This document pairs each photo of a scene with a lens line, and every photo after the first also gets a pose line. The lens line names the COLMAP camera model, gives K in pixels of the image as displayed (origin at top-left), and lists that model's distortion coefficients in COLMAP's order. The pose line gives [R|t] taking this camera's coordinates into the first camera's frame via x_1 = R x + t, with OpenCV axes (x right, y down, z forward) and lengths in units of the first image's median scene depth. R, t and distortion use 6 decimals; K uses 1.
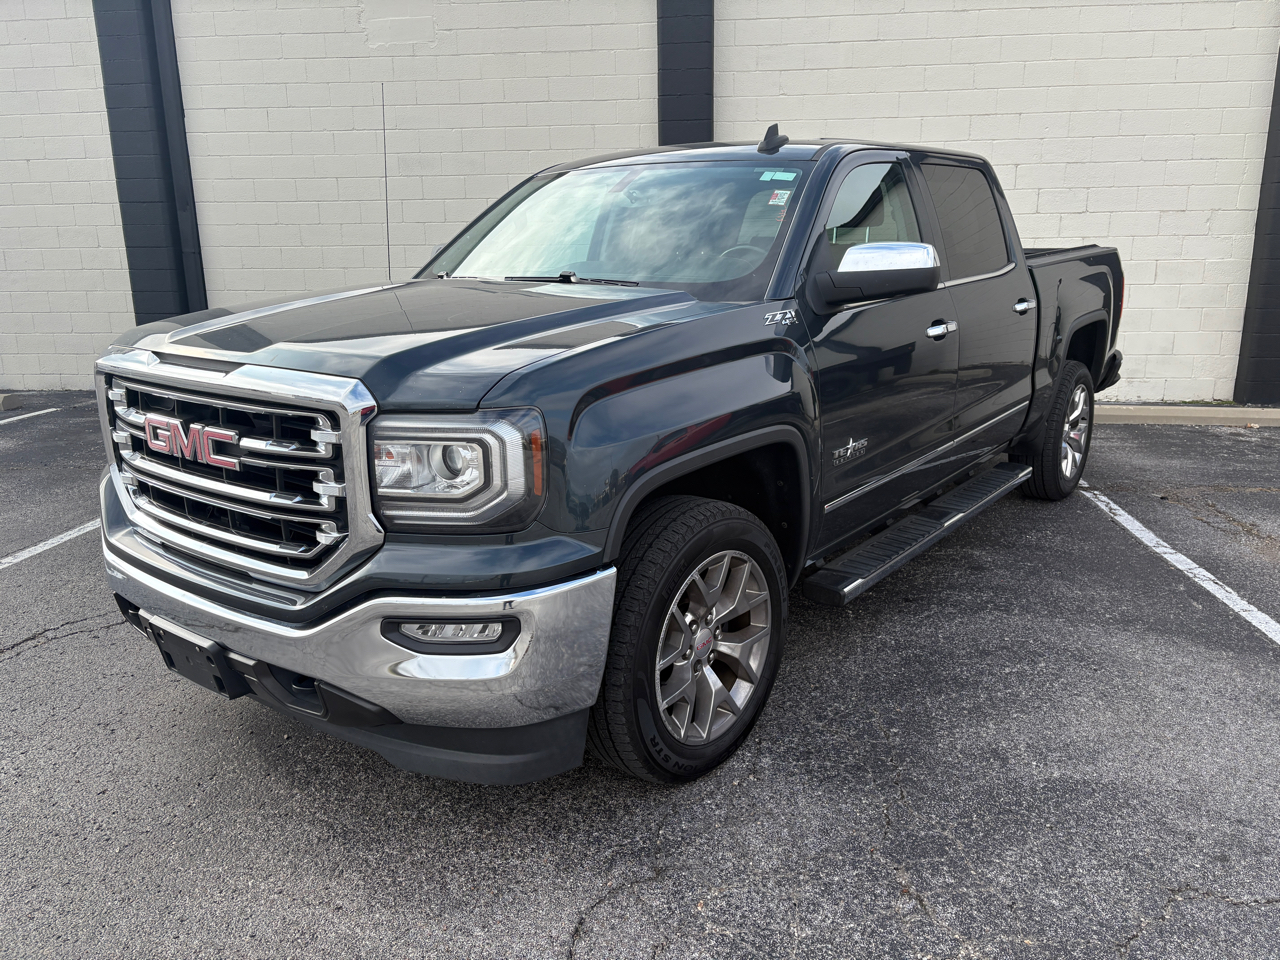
lens RADIAL K [[979.1, 0, 640.0], [0, 979.1, 480.0], [0, 0, 1]] dist [0.034814, -0.026557]
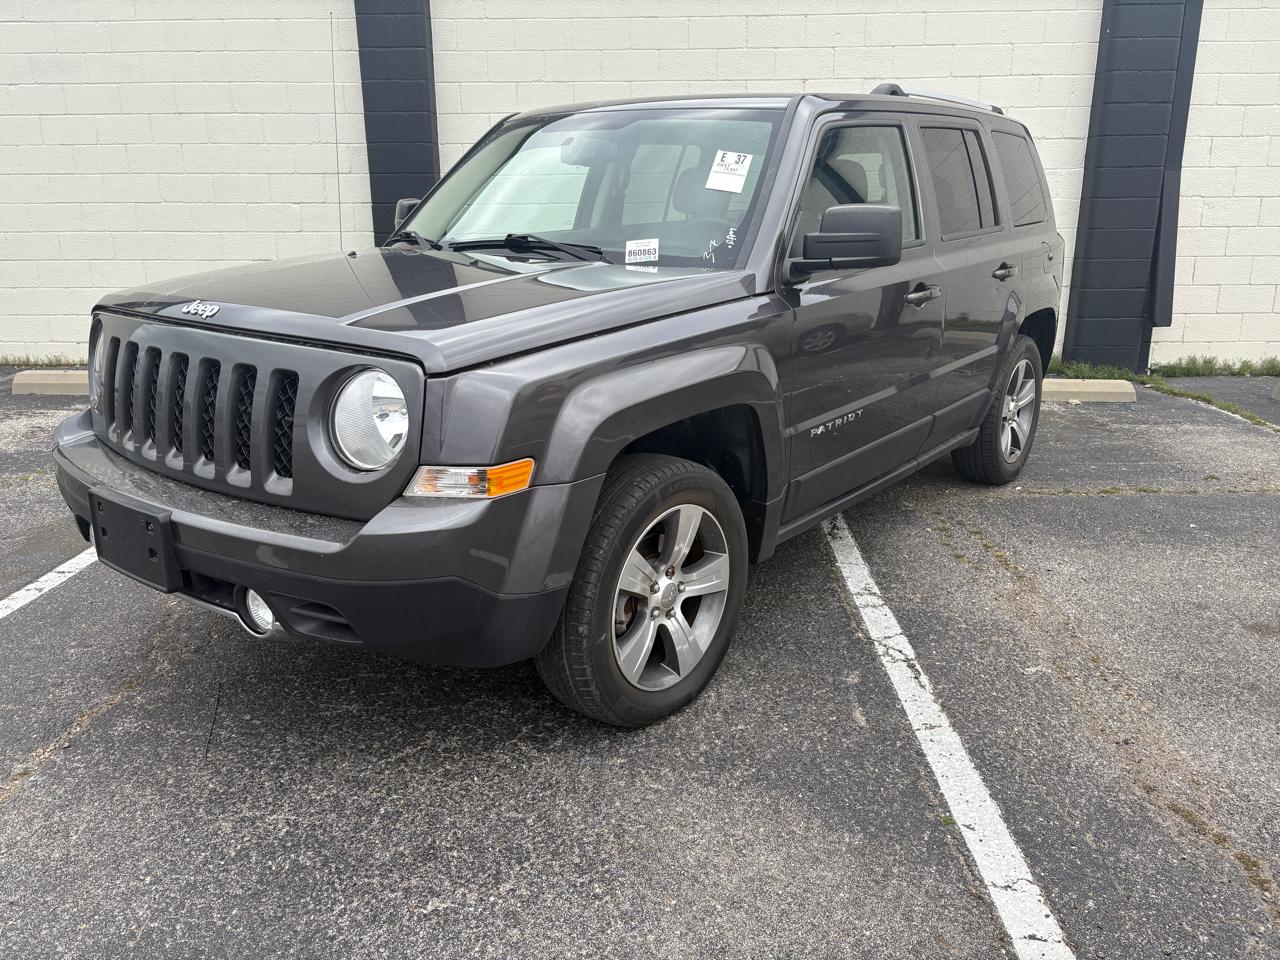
lens RADIAL K [[979.1, 0, 640.0], [0, 979.1, 480.0], [0, 0, 1]] dist [0.034814, -0.026557]
pose [[0.996974, -0.015837, 0.076100, 0.387925], [0.013036, 0.999224, 0.037167, -0.046913], [-0.076629, -0.036062, 0.996407, 0.407786]]
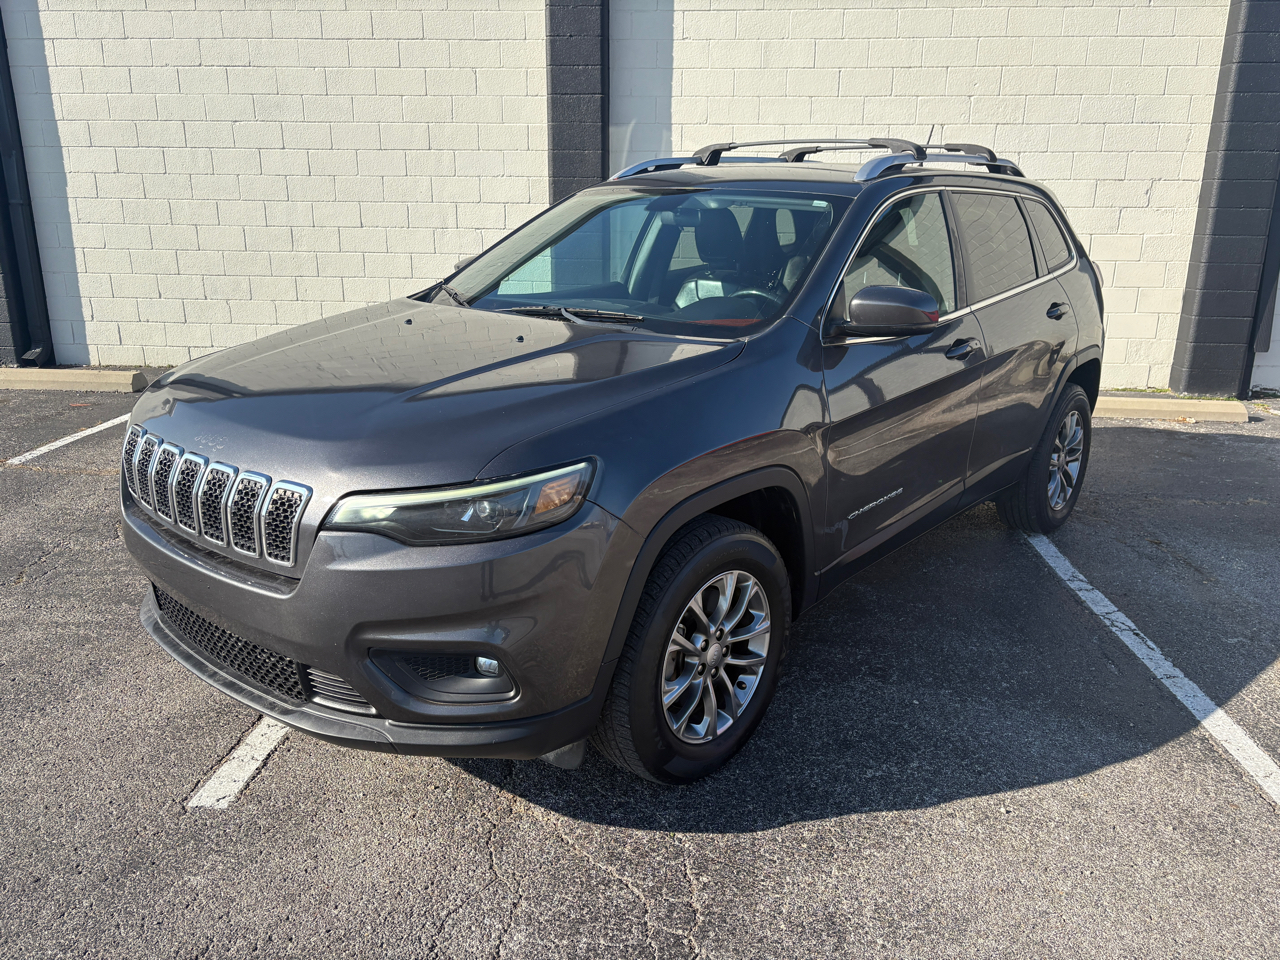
lens RADIAL K [[977.9, 0, 632.2], [0, 977.9, 483.2], [0, 0, 1]] dist [0.049824, -0.050524]
pose [[0.999047, 0.006368, 0.043170, 0.129778], [-0.008222, 0.999045, 0.042920, -0.060019], [-0.042855, -0.043234, 0.998145, 0.205872]]
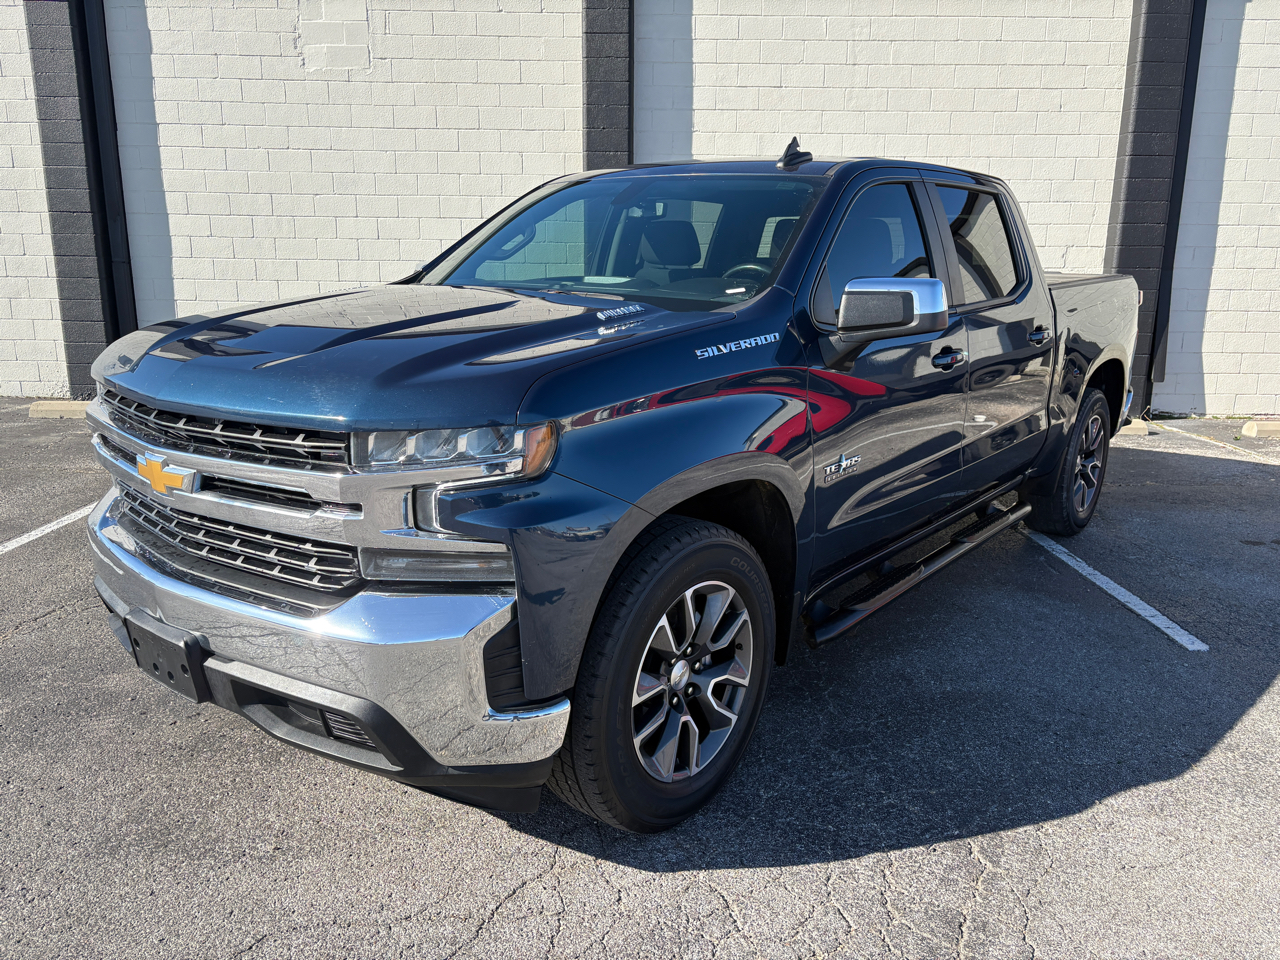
lens RADIAL K [[979.1, 0, 640.0], [0, 979.1, 480.0], [0, 0, 1]] dist [0.034814, -0.026557]
pose [[0.994108, -0.002440, 0.108362, -0.080537], [0.004332, 0.999842, -0.017226, 0.032934], [-0.108303, 0.017593, 0.993962, -0.162577]]
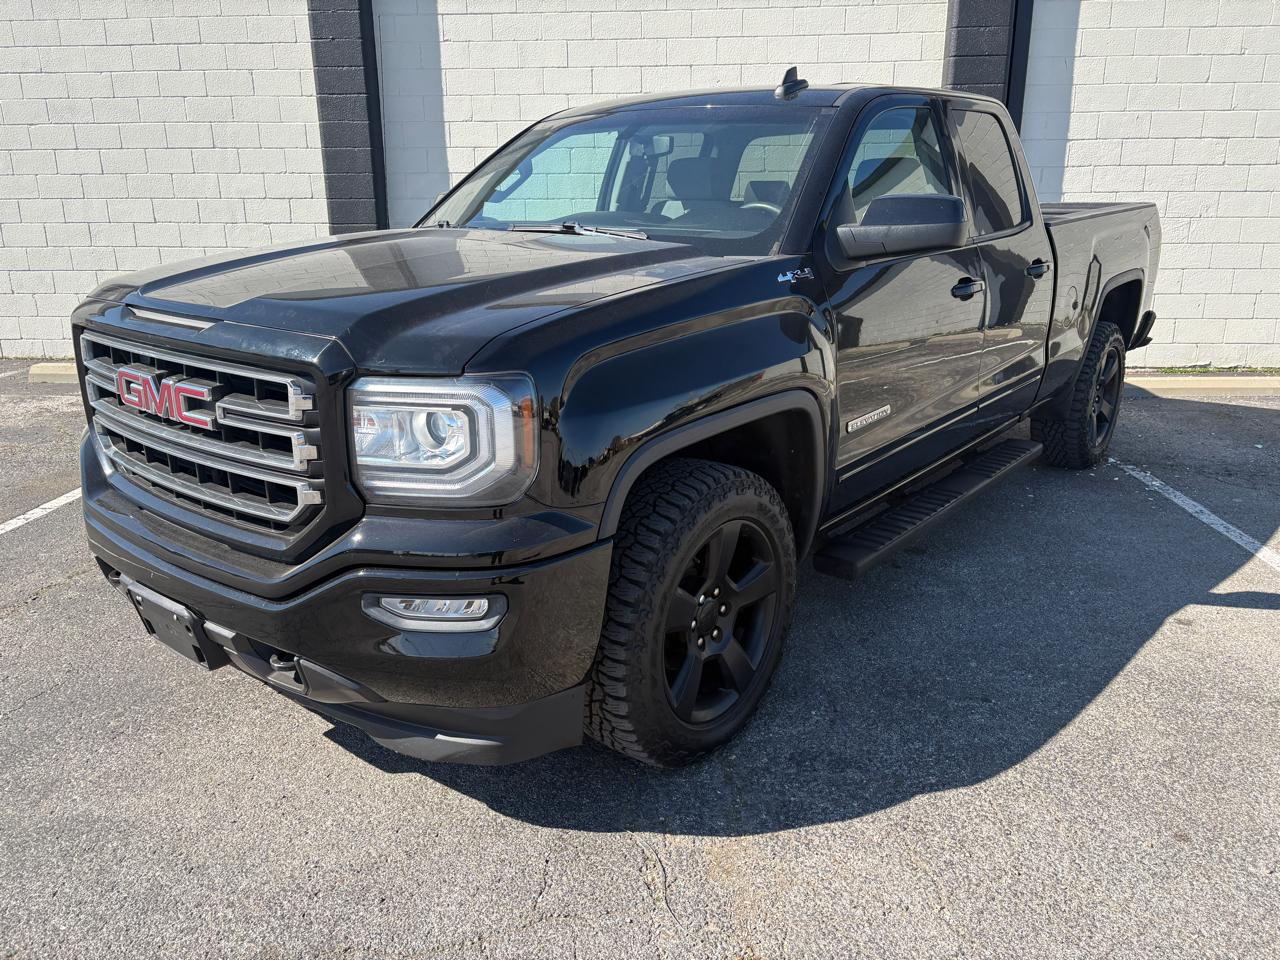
lens RADIAL K [[970.3, 0, 634.9], [0, 970.3, 477.9], [0, 0, 1]] dist [0.082874, -0.099198]
pose [[0.999117, -0.006588, 0.041505, 0.614100], [0.004993, 0.999249, 0.038428, -0.019719], [-0.041727, -0.038187, 0.998399, 0.082721]]
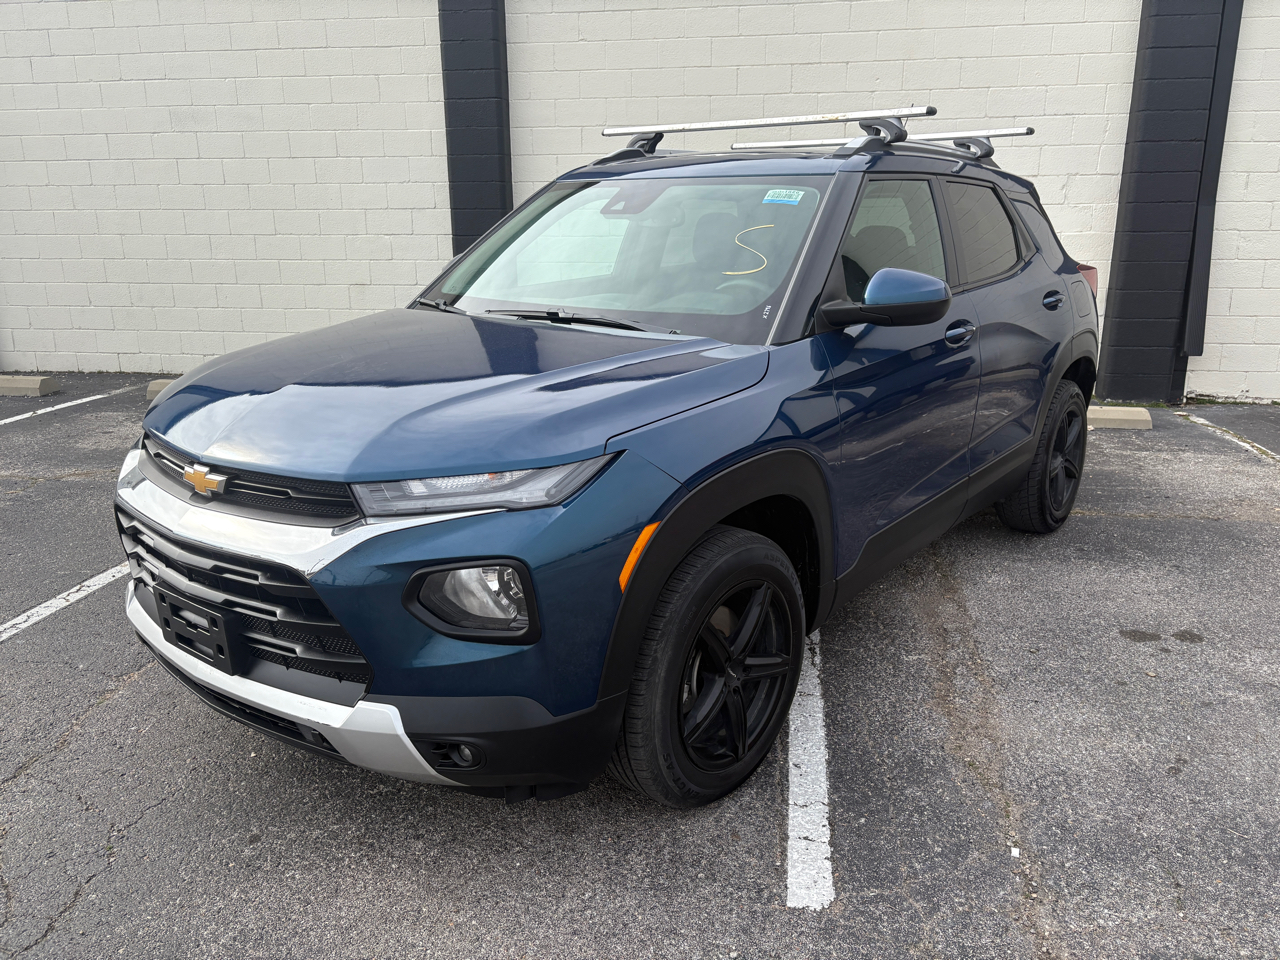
lens RADIAL K [[979.1, 0, 640.0], [0, 979.1, 480.0], [0, 0, 1]] dist [0.034814, -0.026557]
pose [[0.999135, 0.014982, -0.038784, 0.513712], [-0.013877, 0.999494, 0.028623, -0.053269], [0.039193, -0.028060, 0.998838, 0.243047]]
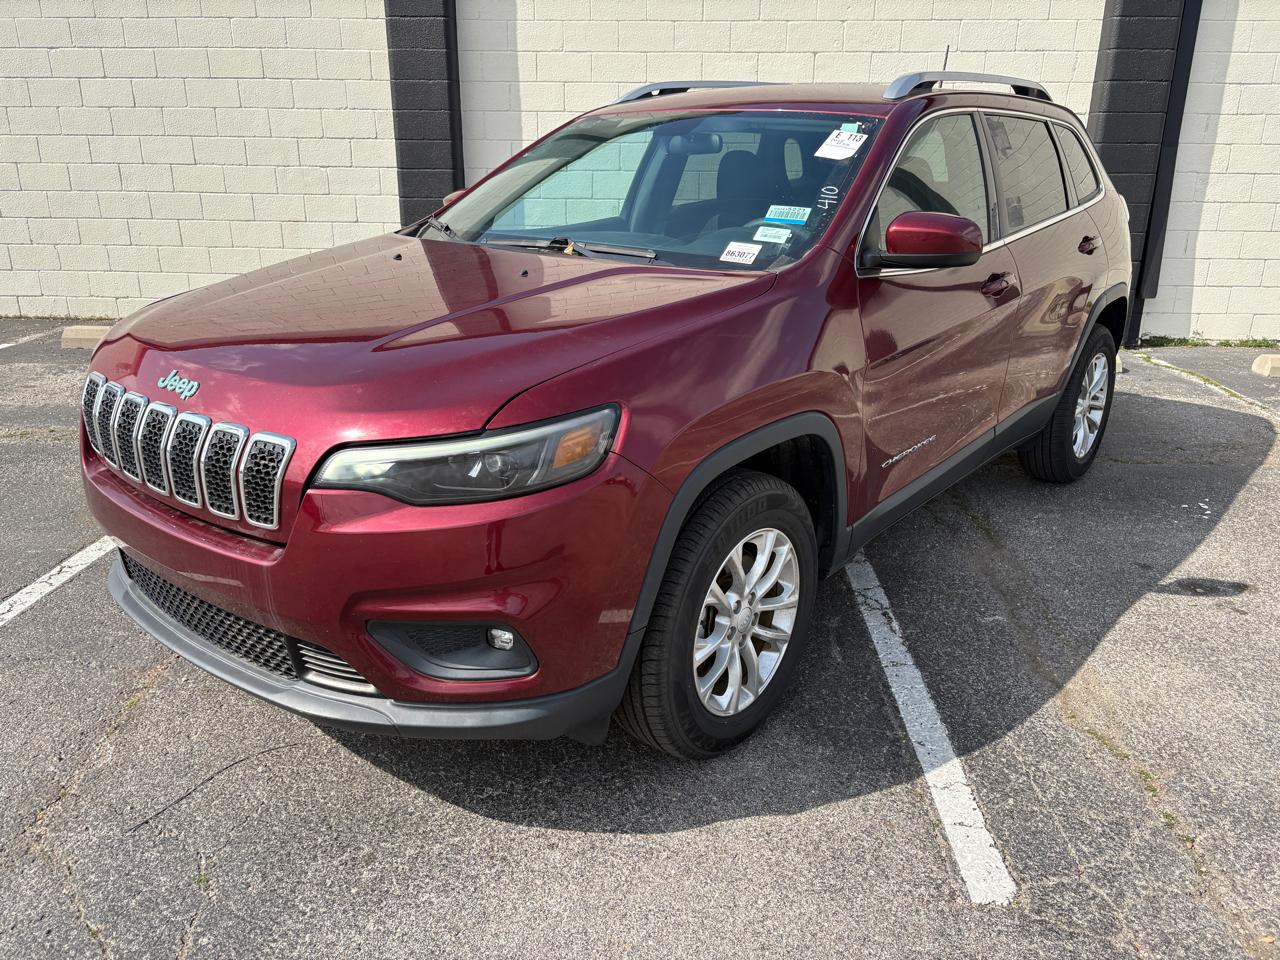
lens RADIAL K [[984.1, 0, 636.8], [0, 984.1, 482.7], [0, 0, 1]] dist [0.023796, -0.009325]
pose [[0.997820, -0.003540, 0.065899, 0.373320], [-0.002508, 0.995806, 0.091458, -0.067904], [-0.065947, -0.091424, 0.993626, 0.299588]]
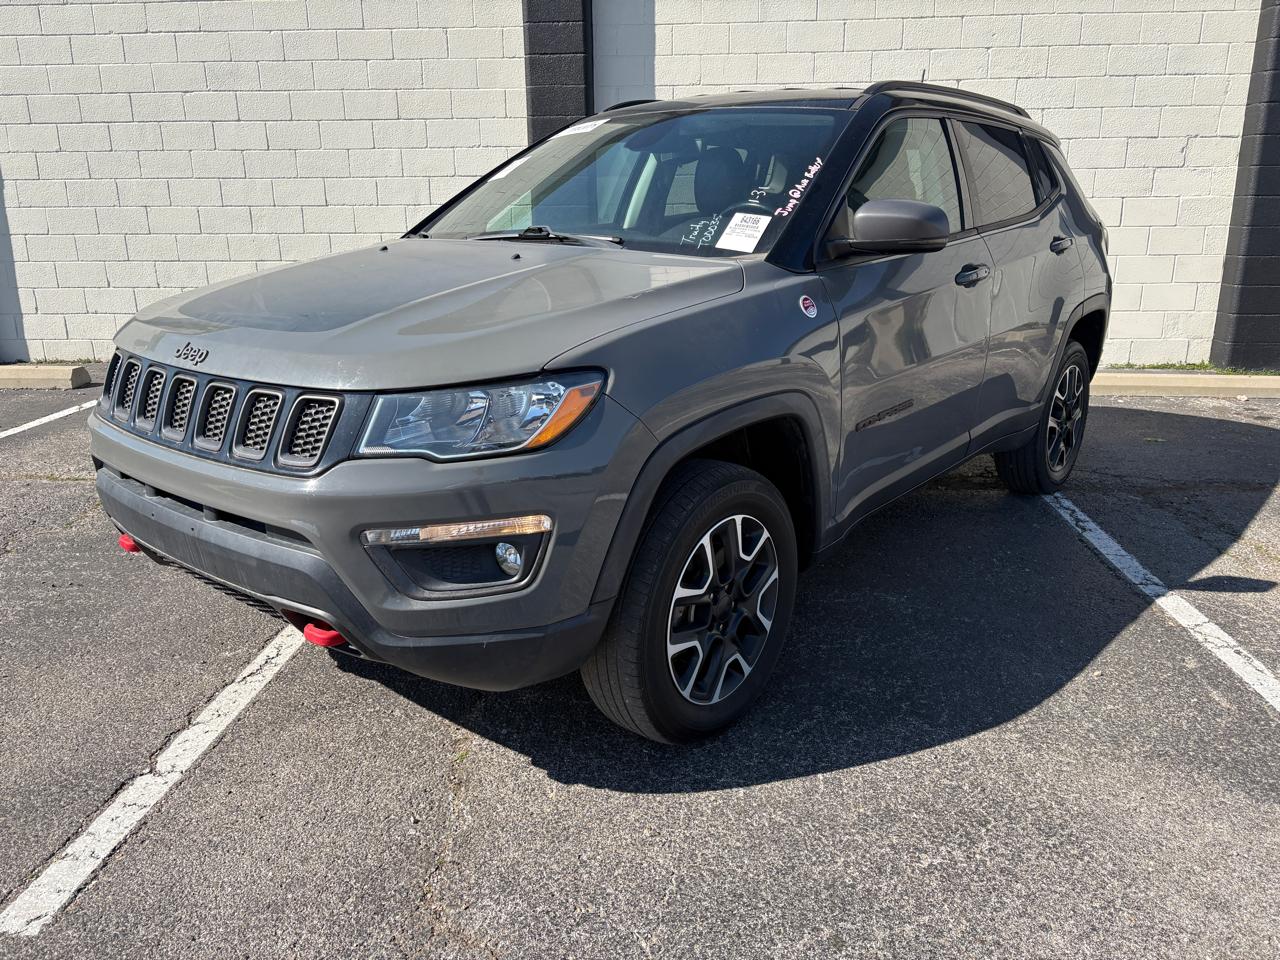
lens RADIAL K [[976.7, 0, 639.3], [0, 976.7, 474.2], [0, 0, 1]] dist [0.049015, -0.052013]
pose [[0.998902, -0.011866, 0.045325, 0.158148], [0.010222, 0.999288, 0.036326, -0.048952], [-0.045723, -0.035823, 0.998312, 0.379772]]
